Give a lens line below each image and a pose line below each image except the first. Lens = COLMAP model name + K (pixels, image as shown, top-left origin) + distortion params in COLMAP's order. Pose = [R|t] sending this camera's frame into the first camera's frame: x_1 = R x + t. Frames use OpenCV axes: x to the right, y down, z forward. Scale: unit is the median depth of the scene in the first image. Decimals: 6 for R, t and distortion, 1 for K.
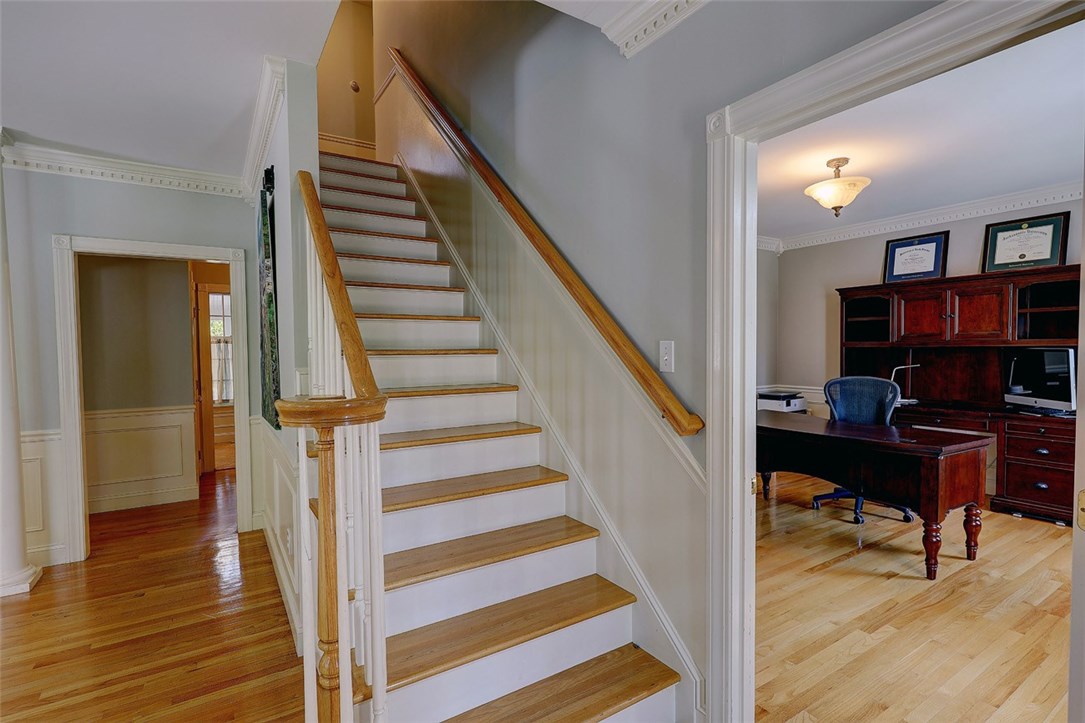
lens RADIAL K [[520.7, 0, 553.9], [0, 520.7, 364.8], [0, 0, 1]] dist [0.001332, 0.000051]
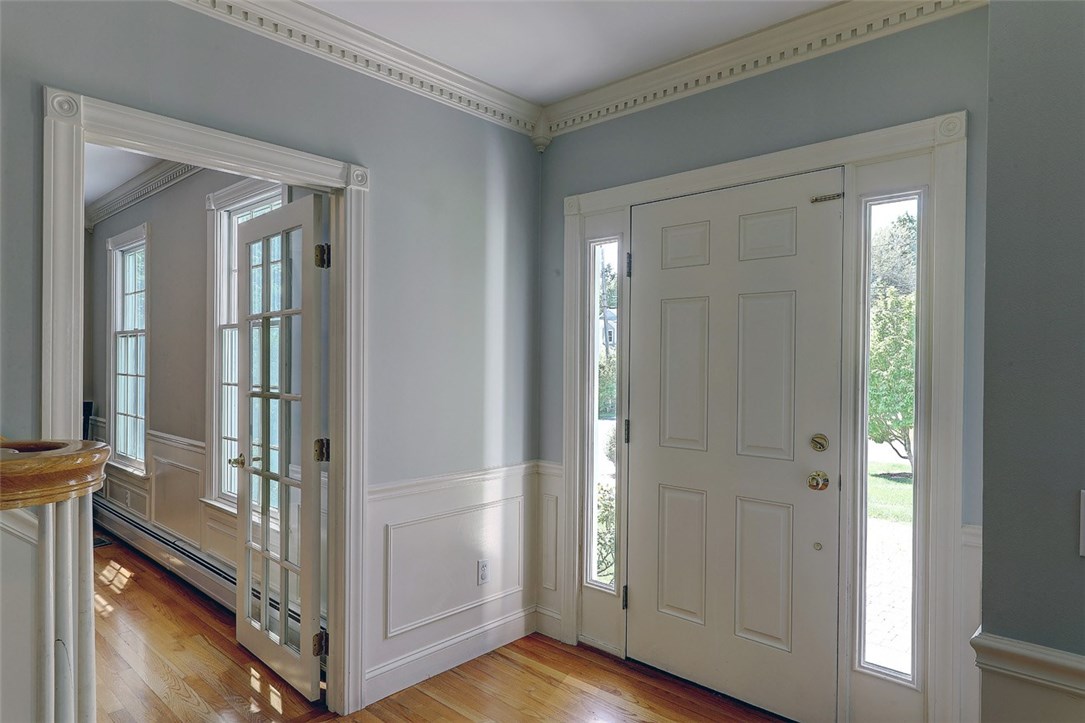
lens RADIAL K [[654.6, 0, 546.6], [0, 654.6, 363.6], [0, 0, 1]] dist [0.001360, 0.008501]
pose [[-0.232329, -0.001720, 0.972636, -0.468295], [0.025315, 0.999649, 0.007814, -0.009113], [-0.972308, 0.026438, -0.232203, 0.237992]]
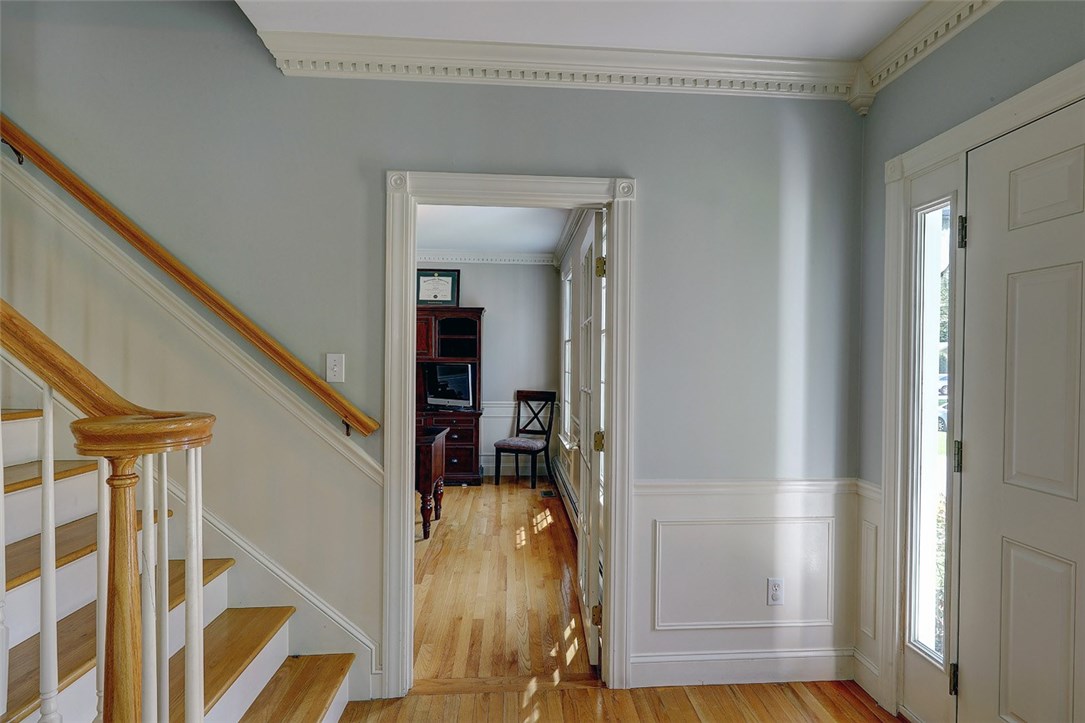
lens RADIAL K [[562.3, 0, 549.8], [0, 562.3, 366.6], [0, 0, 1]] dist [0.005070, -0.003622]
pose [[0.497432, 0.002841, 0.867498, -0.332080], [0.018031, 0.999745, -0.013613, 0.002507], [-0.867315, 0.022413, 0.497254, 0.012674]]
